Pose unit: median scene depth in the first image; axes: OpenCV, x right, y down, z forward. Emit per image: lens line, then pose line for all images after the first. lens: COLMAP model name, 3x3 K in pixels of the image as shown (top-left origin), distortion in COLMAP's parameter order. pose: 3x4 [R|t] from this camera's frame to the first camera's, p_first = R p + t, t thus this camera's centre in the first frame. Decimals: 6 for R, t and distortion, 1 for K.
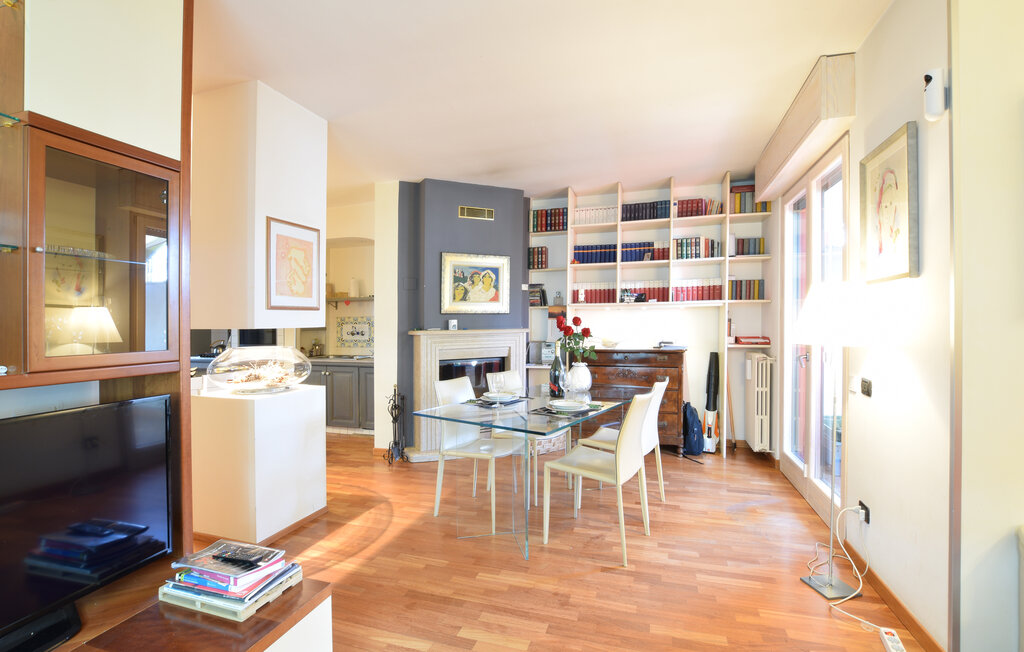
lens RADIAL K [[459.5, 0, 512.3], [0, 459.5, 322.9], [0, 0, 1]] dist [-0.025366, 0.003350]
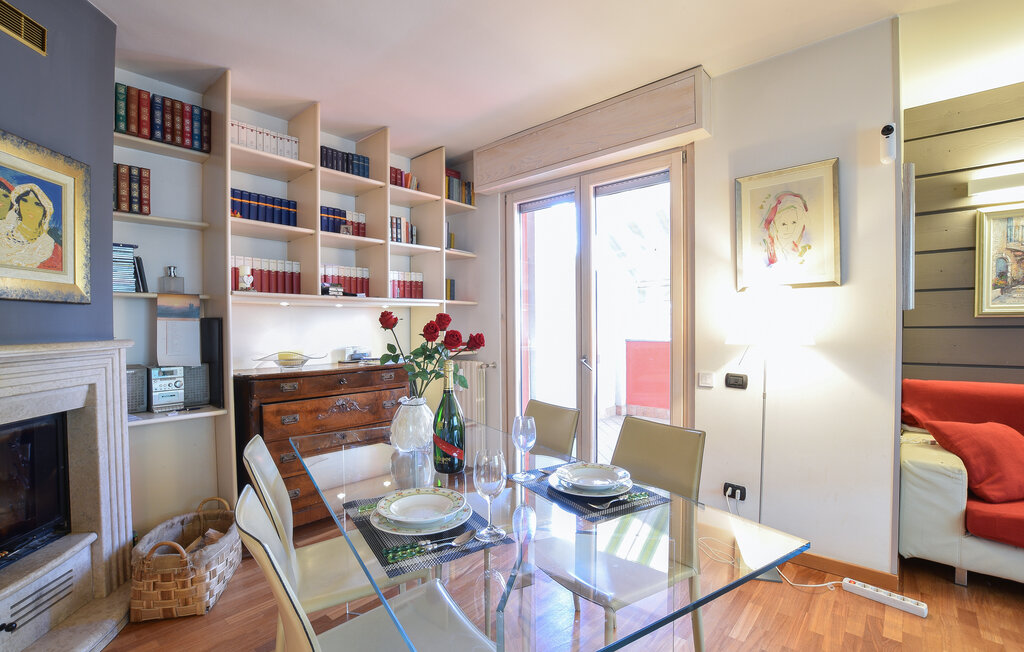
lens RADIAL K [[459.5, 0, 506.9], [0, 459.5, 333.4], [0, 0, 1]] dist [-0.025366, 0.003350]
pose [[0.400848, -0.009884, 0.916091, -0.229933], [0.006722, 0.999947, 0.007848, 0.005148], [-0.916120, 0.003012, 0.400893, 0.499896]]
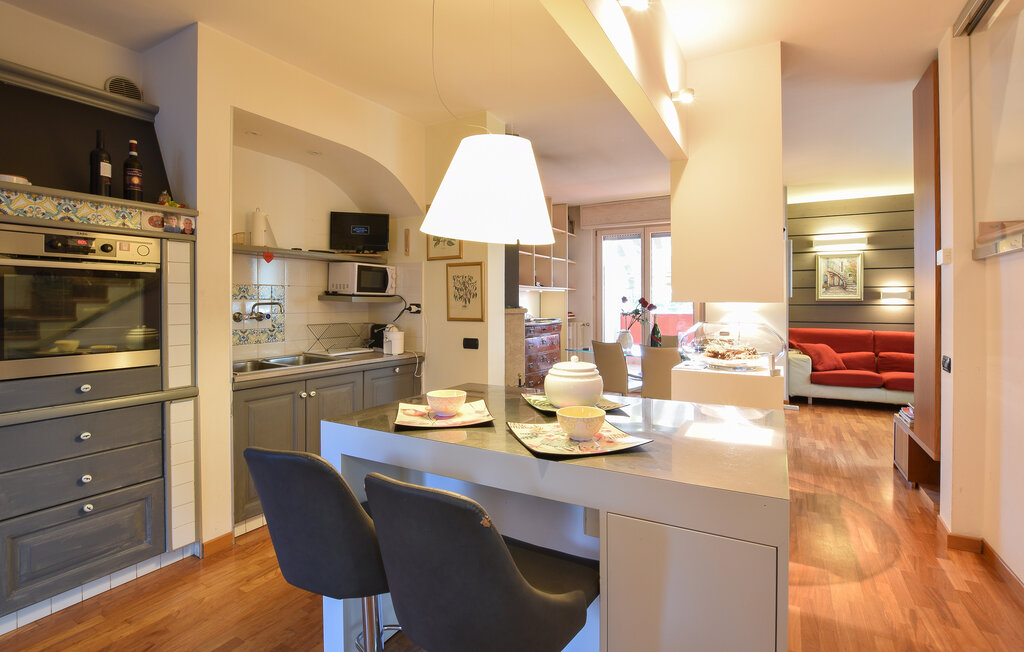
lens RADIAL K [[459.5, 0, 516.9], [0, 459.5, 299.6], [0, 0, 1]] dist [-0.025366, 0.003350]
pose [[0.213238, 0.018103, 0.976833, -0.971984], [-0.001397, 0.999833, -0.018224, 0.015491], [-0.976999, 0.002521, 0.213228, 0.759092]]
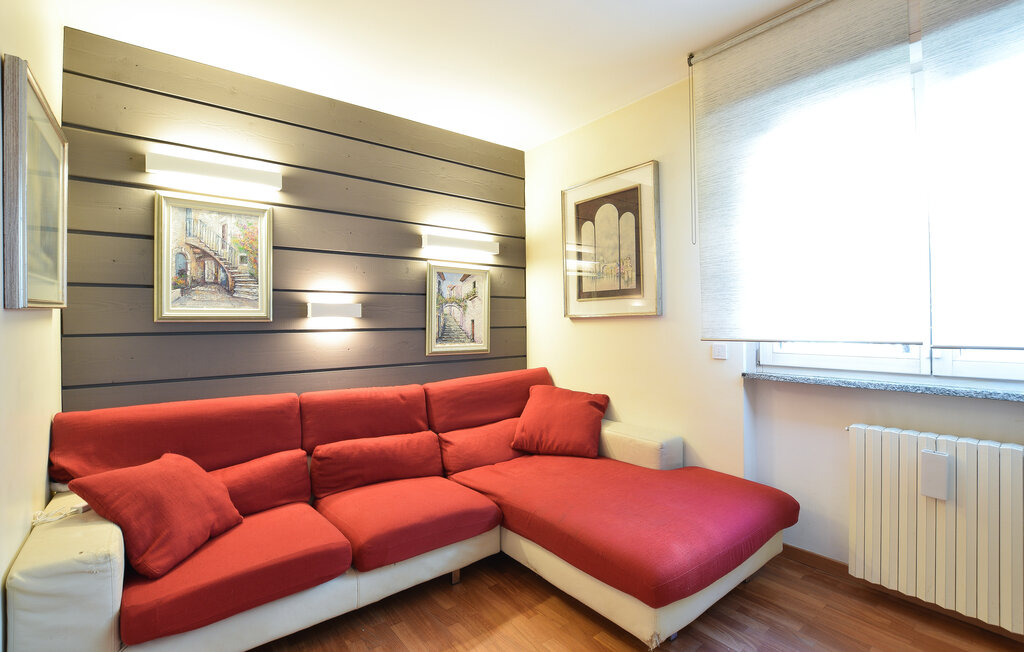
lens RADIAL K [[459.5, 0, 517.0], [0, 459.5, 322.1], [0, 0, 1]] dist [-0.025366, 0.003350]
pose [[-0.841251, 0.017978, 0.540346, -0.023464], [0.018286, 0.999821, -0.004797, 0.002139], [-0.540336, 0.005845, -0.841429, 0.365302]]
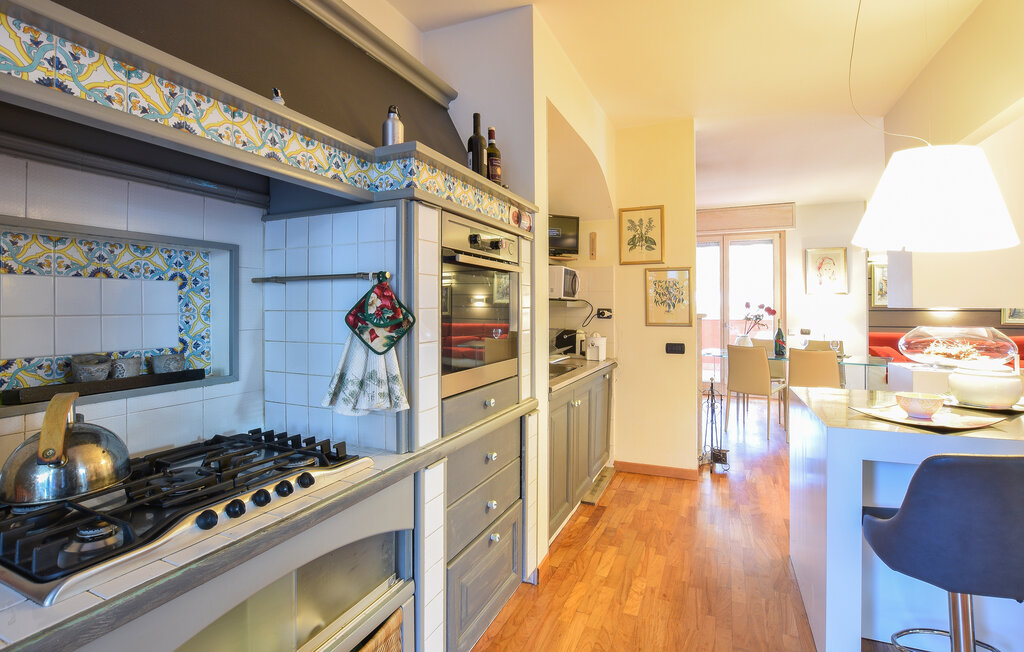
lens RADIAL K [[459.5, 0, 532.9], [0, 459.5, 300.3], [0, 0, 1]] dist [-0.025366, 0.003350]
pose [[0.099487, 0.029502, 0.994601, -1.022002], [-0.001690, 0.999564, -0.029480, 0.017402], [-0.995037, 0.001252, 0.099493, 1.130725]]
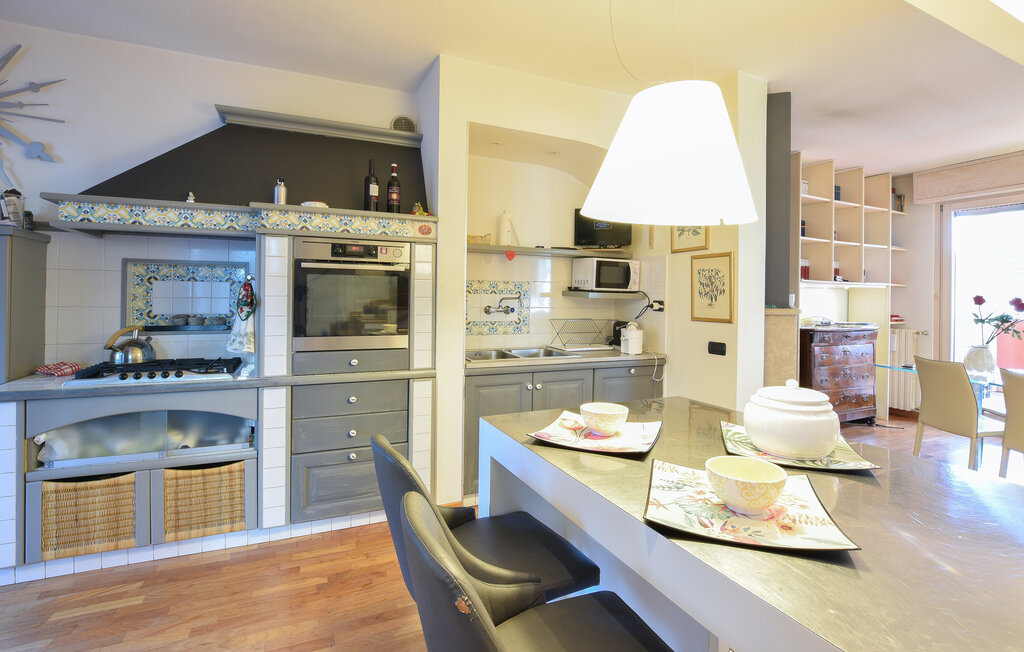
lens RADIAL K [[459.5, 0, 525.4], [0, 459.5, 295.3], [0, 0, 1]] dist [-0.025366, 0.003350]
pose [[0.729976, 0.025033, 0.683015, -0.889267], [-0.022157, 0.999671, -0.012958, 0.013985], [-0.683114, -0.005674, 0.730290, 0.713194]]
